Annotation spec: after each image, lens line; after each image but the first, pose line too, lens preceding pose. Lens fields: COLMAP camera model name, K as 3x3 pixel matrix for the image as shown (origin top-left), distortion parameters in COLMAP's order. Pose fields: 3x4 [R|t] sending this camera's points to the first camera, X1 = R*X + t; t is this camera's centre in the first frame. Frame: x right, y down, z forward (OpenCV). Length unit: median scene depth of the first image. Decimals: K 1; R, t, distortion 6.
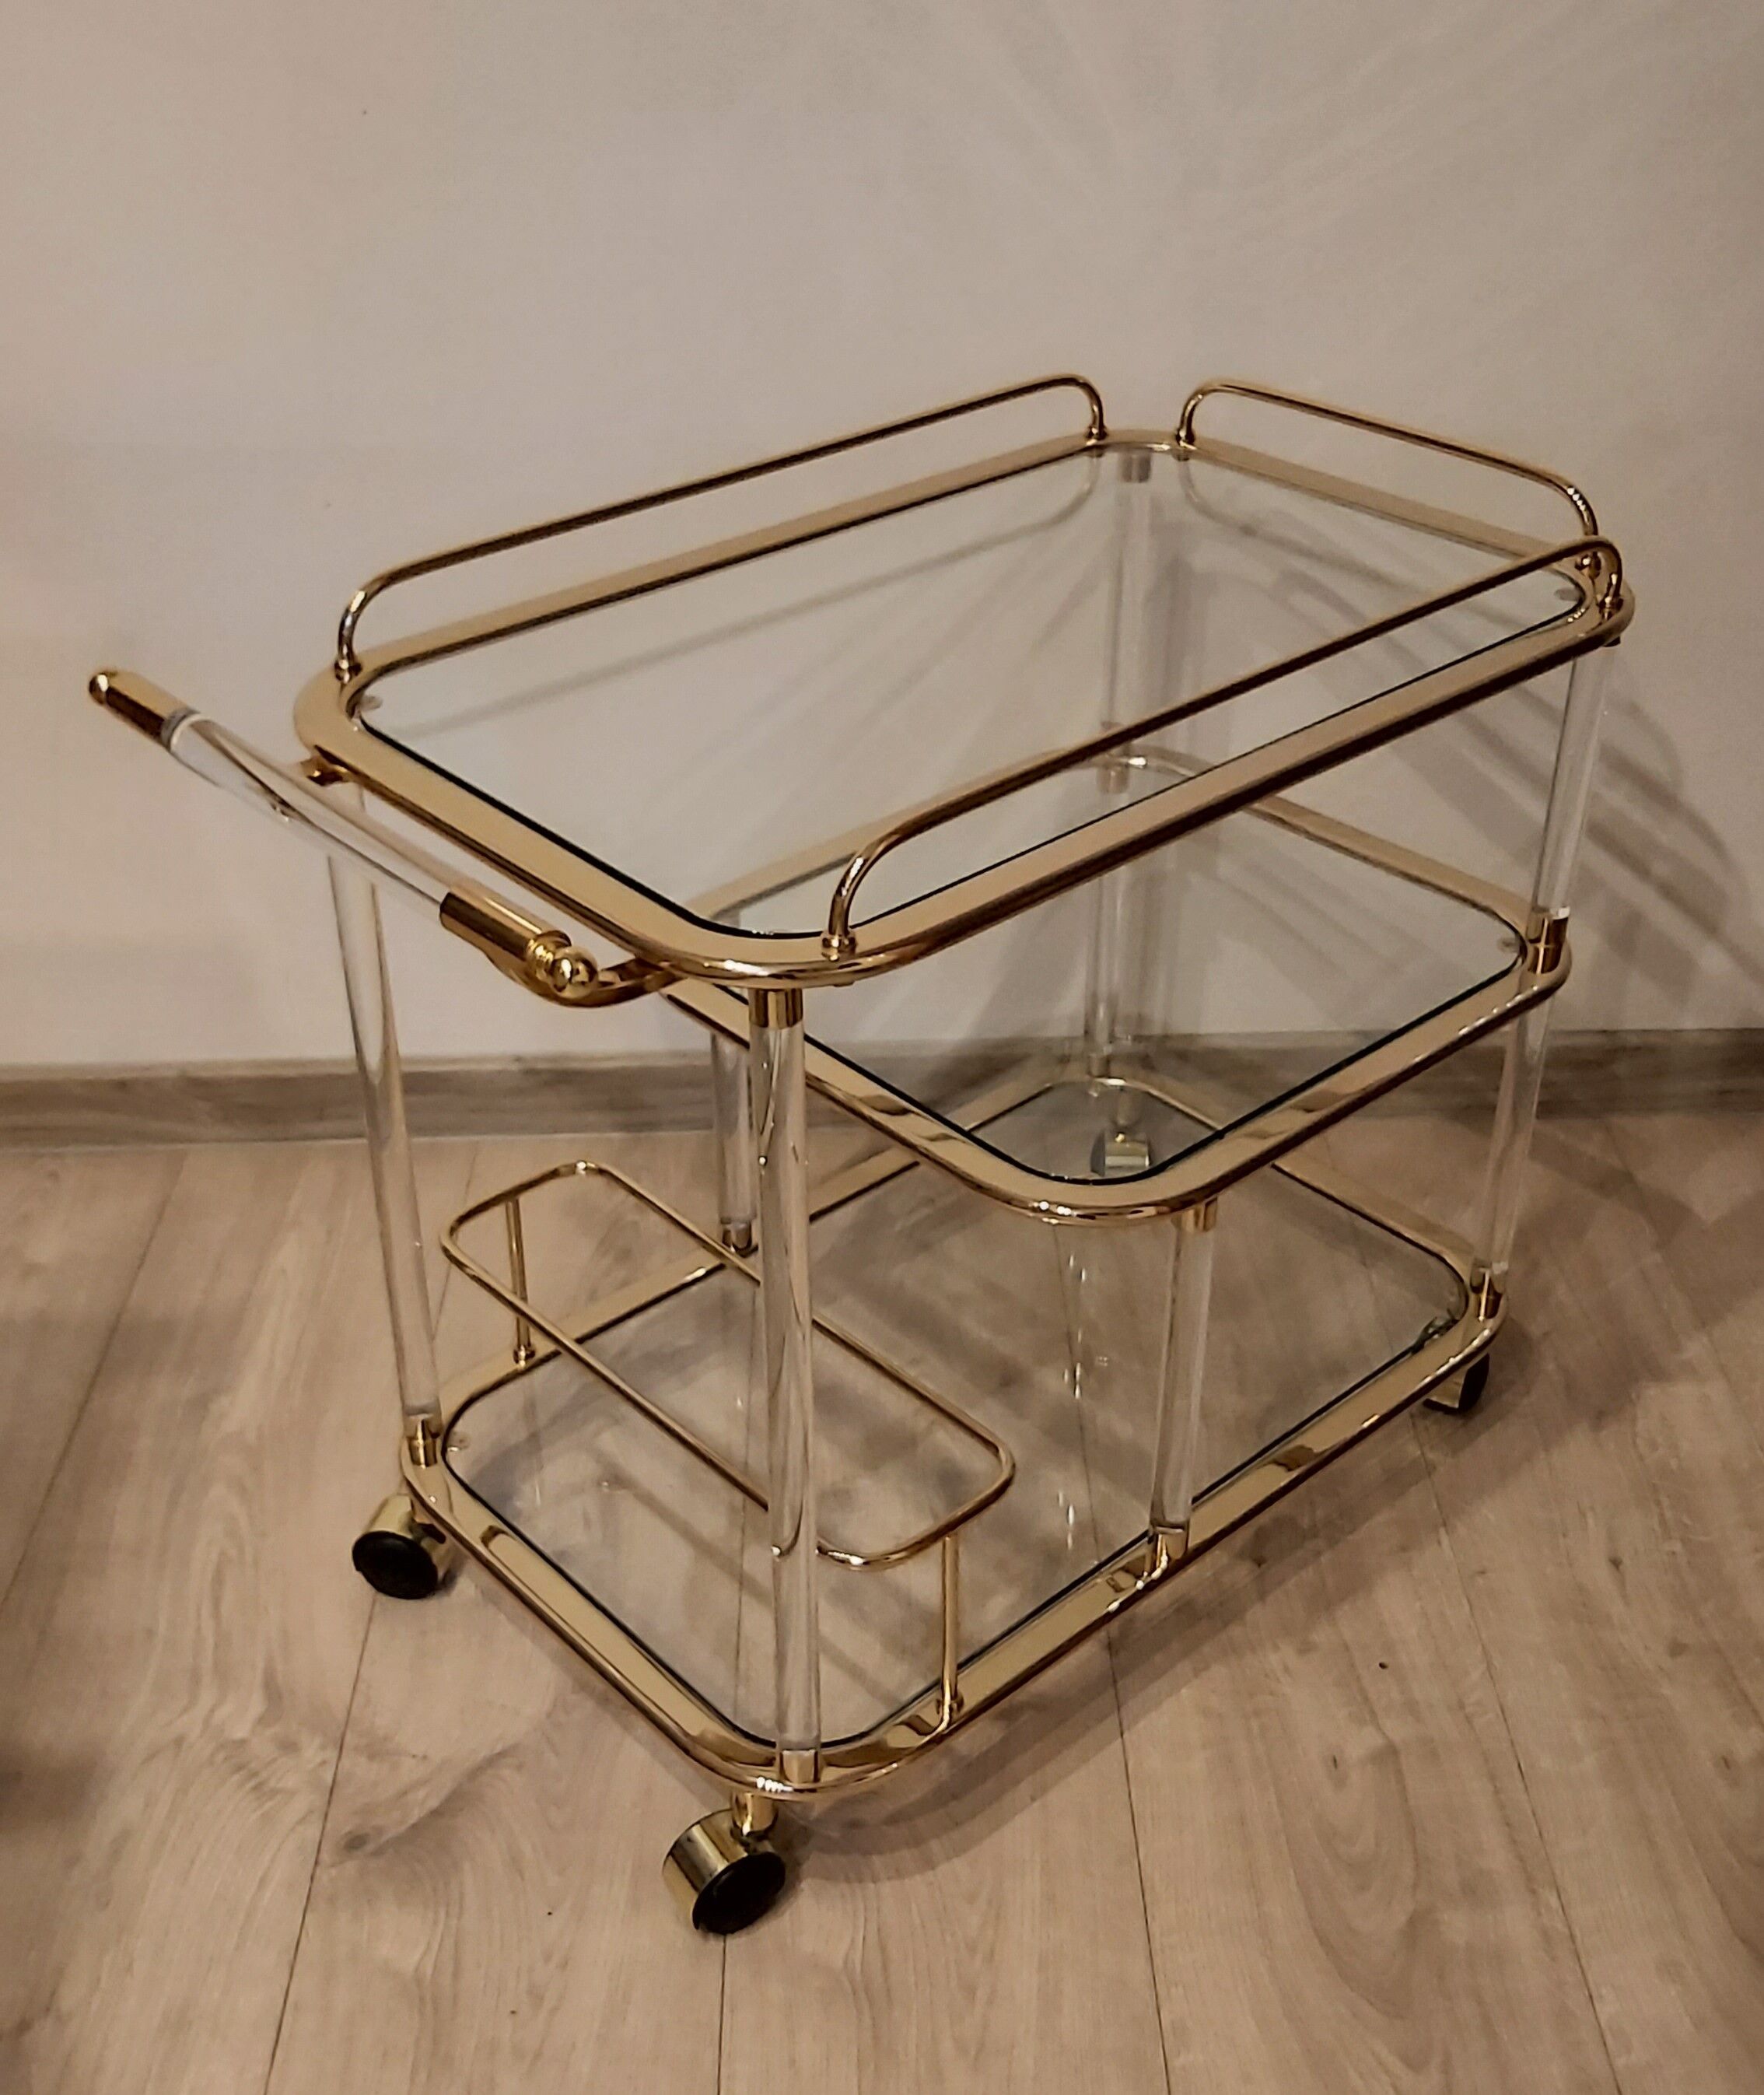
lens RADIAL K [[2407.1, 0, 882.0], [0, 2407.1, 1047.5], [0, 0, 1]] dist [0.093400, -0.166932]
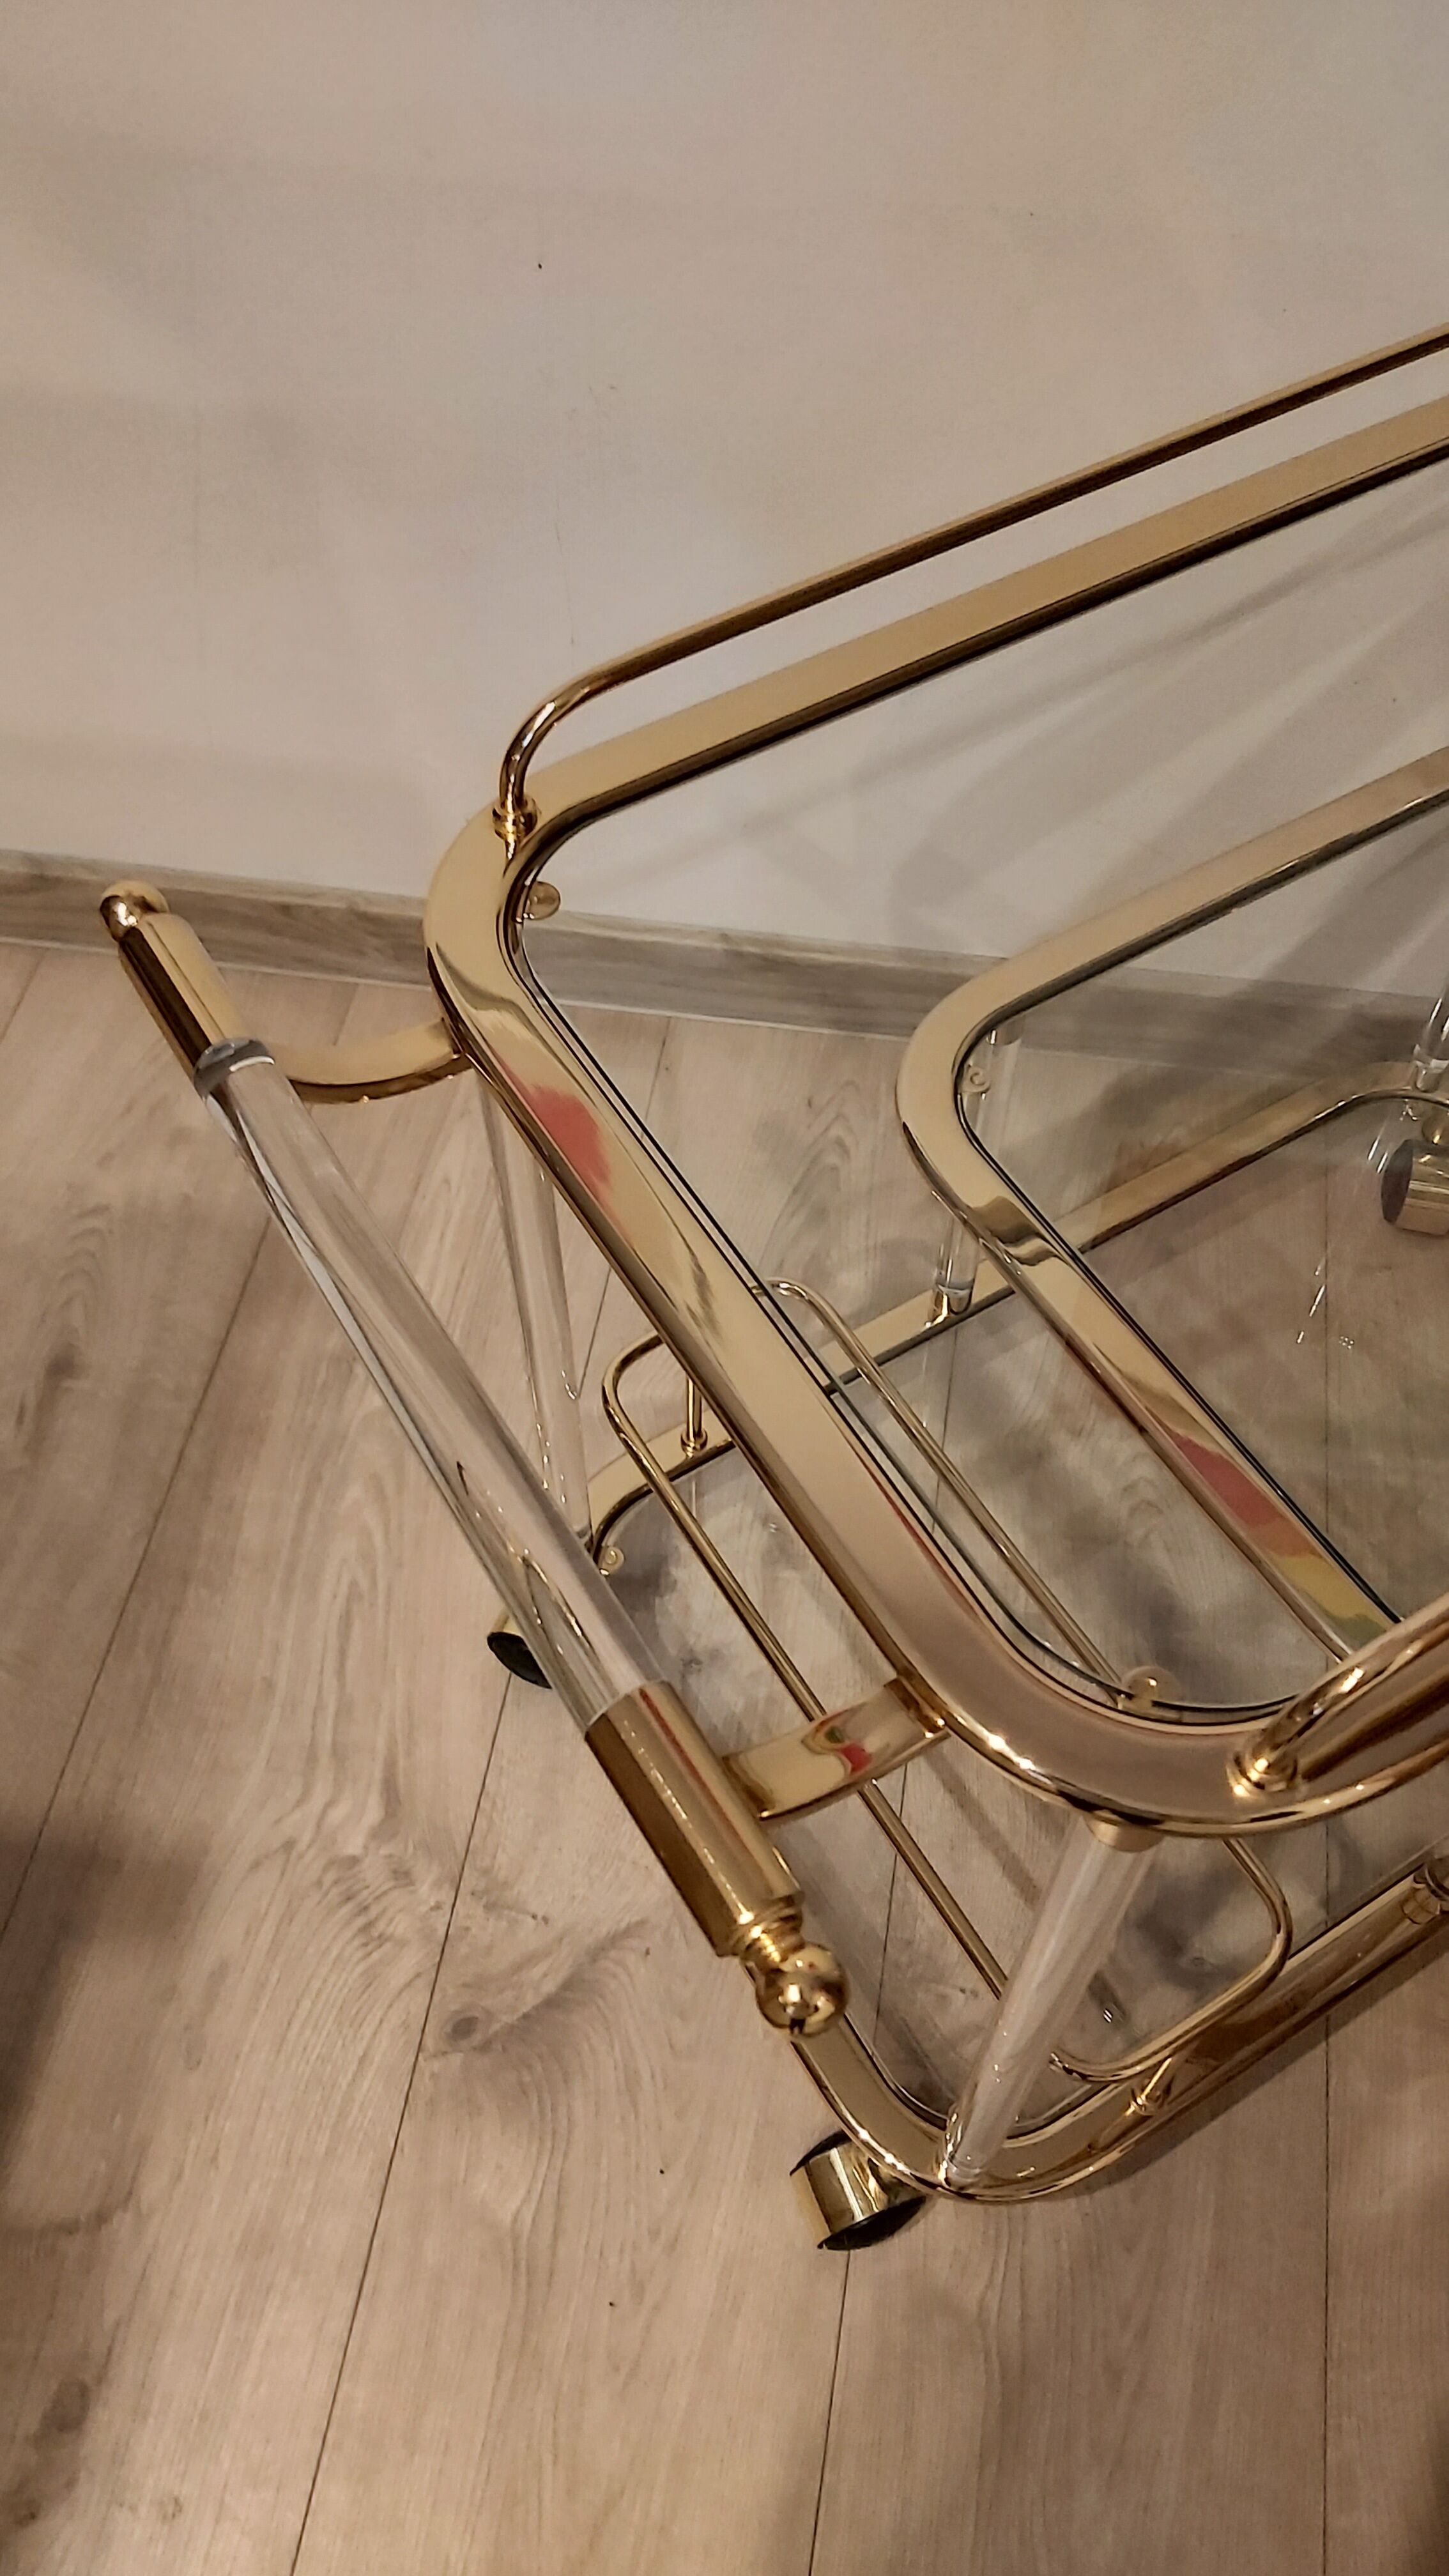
lens RADIAL K [[2003.3, 0, 734.2], [0, 2003.3, 1290.4], [0, 0, 1]] dist [0.086275, -0.153879]
pose [[0.983360, 0.151687, -0.099970, -0.079316], [-0.099419, 0.909915, 0.402703, -0.235738], [0.152049, -0.386063, 0.909855, 0.415965]]
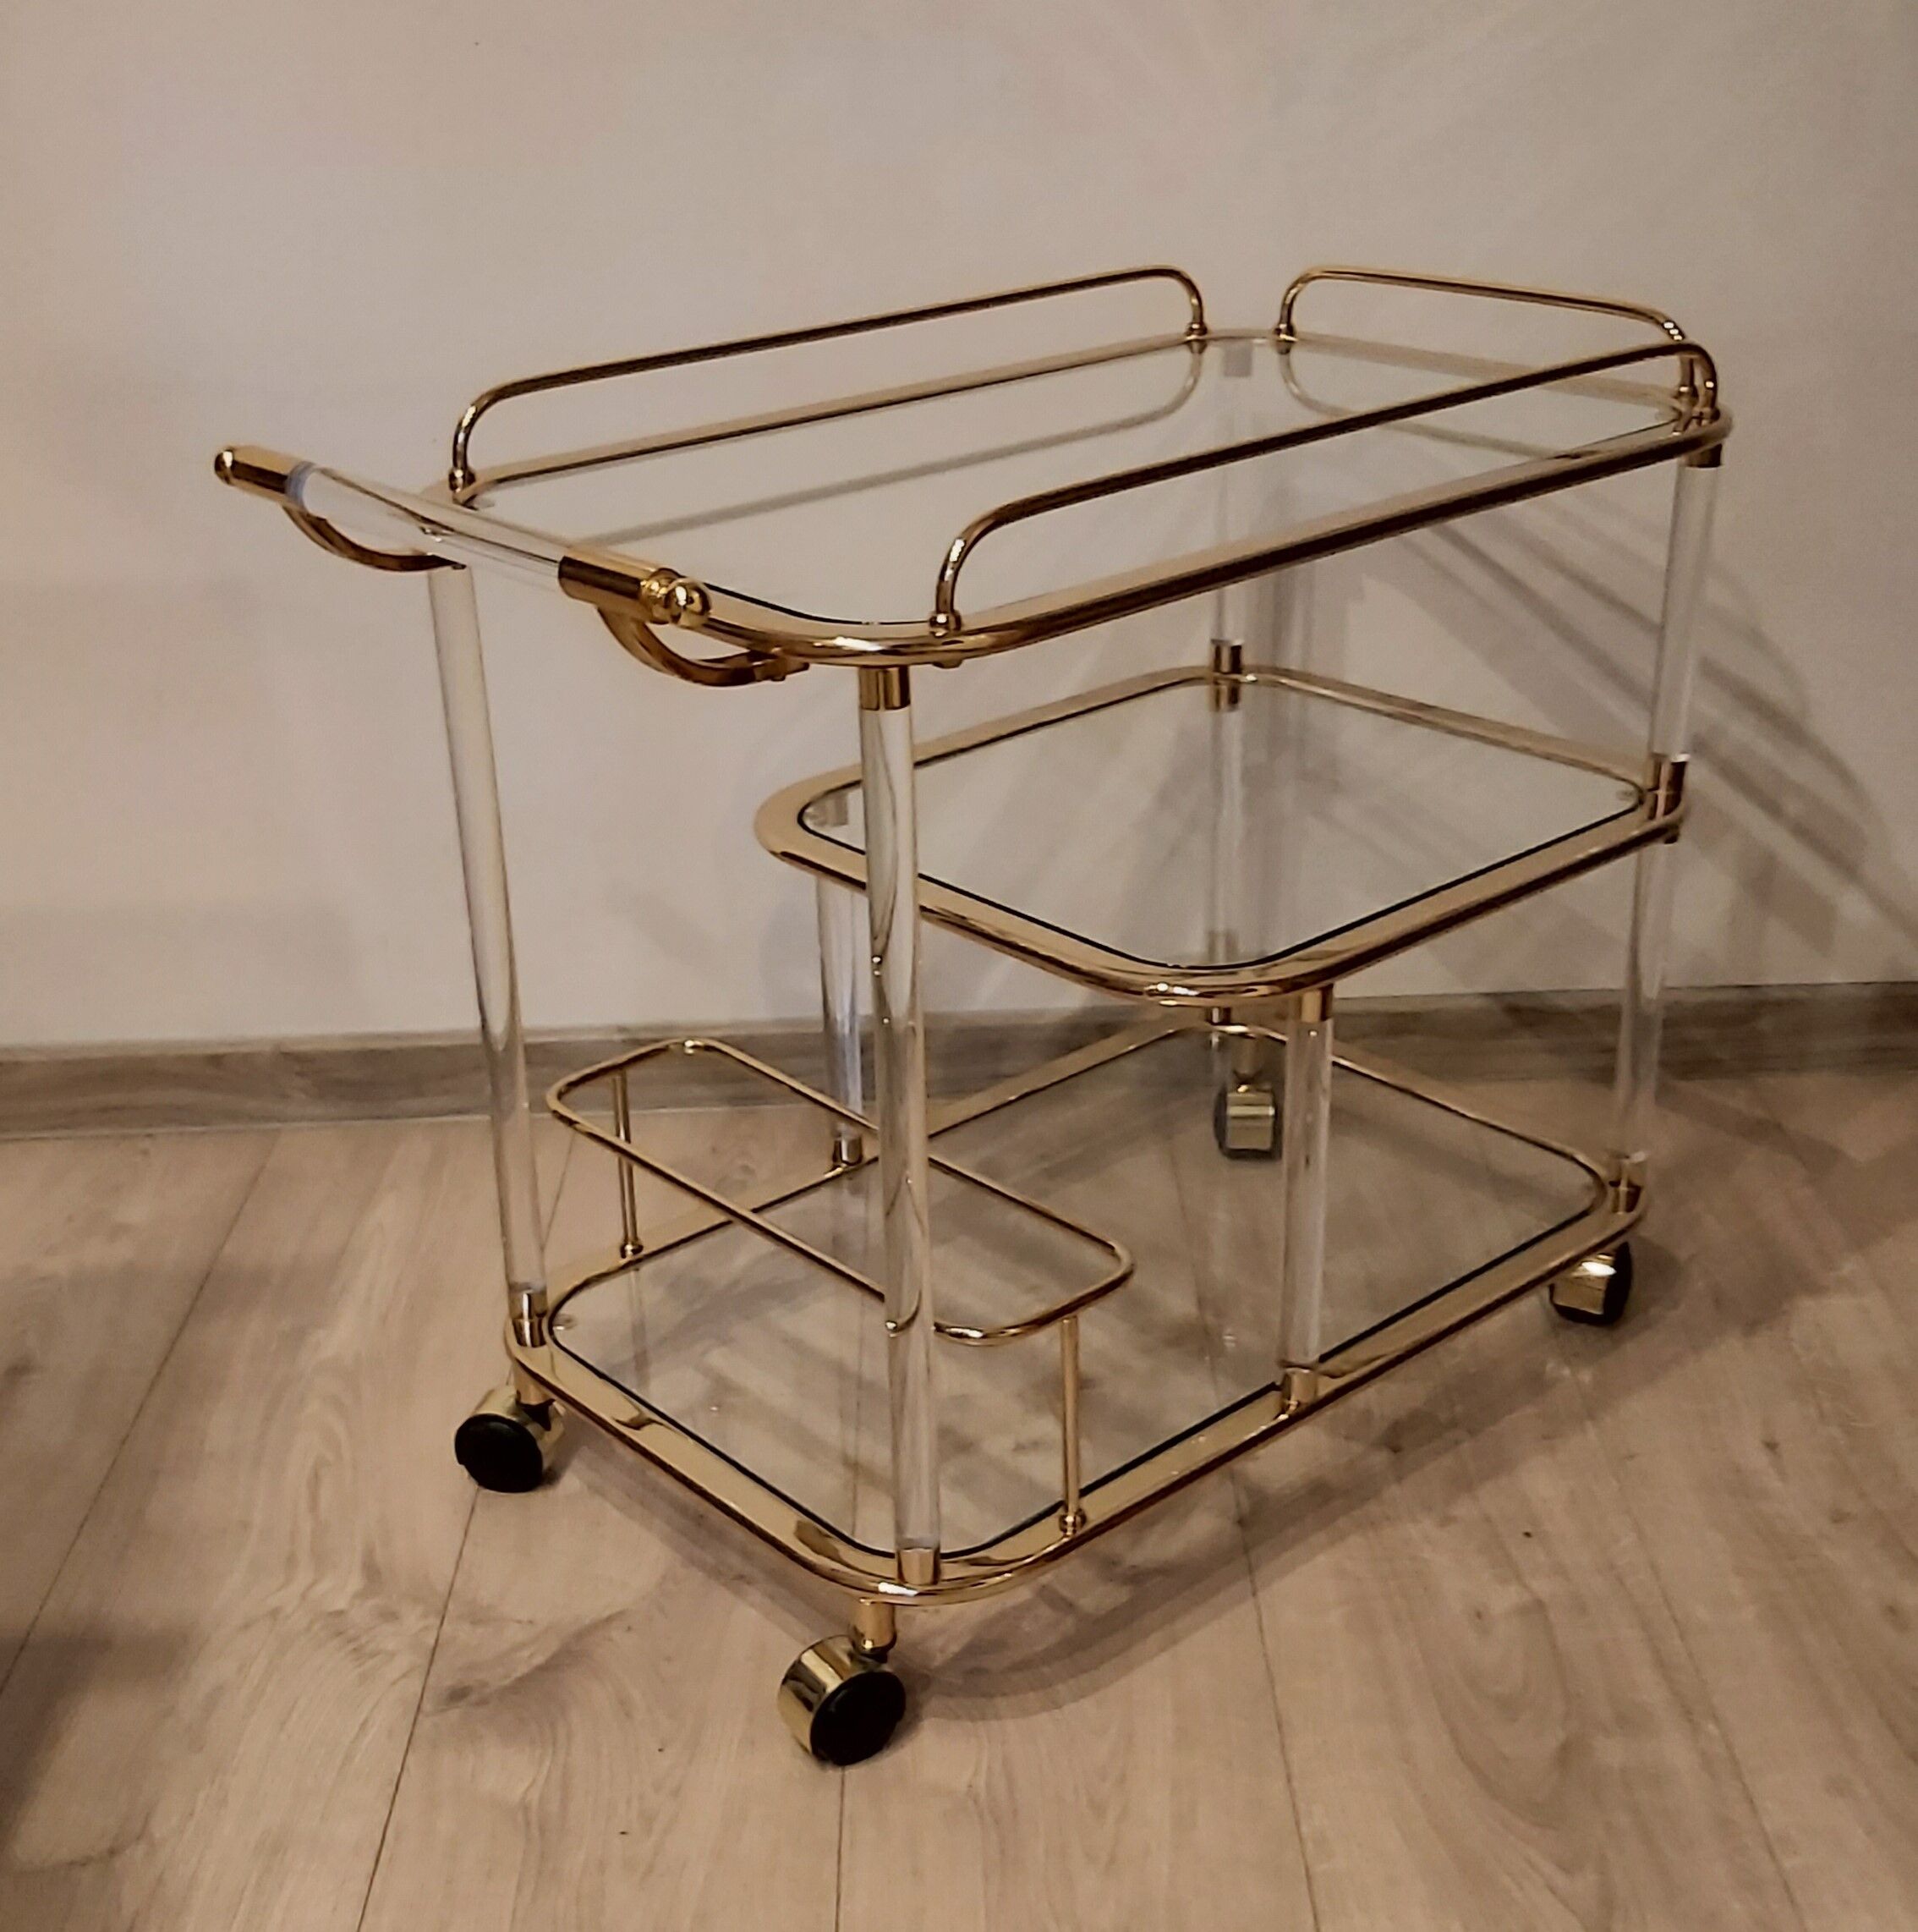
lens RADIAL K [[2611.3, 0, 947.9], [0, 2611.3, 1043.5], [0, 0, 1]] dist [0.090658, -0.096060]
pose [[0.999688, -0.016405, -0.018822, 0.000779], [0.014014, 0.992579, -0.120789, 0.193712], [0.020663, 0.120488, 0.992500, -0.058534]]
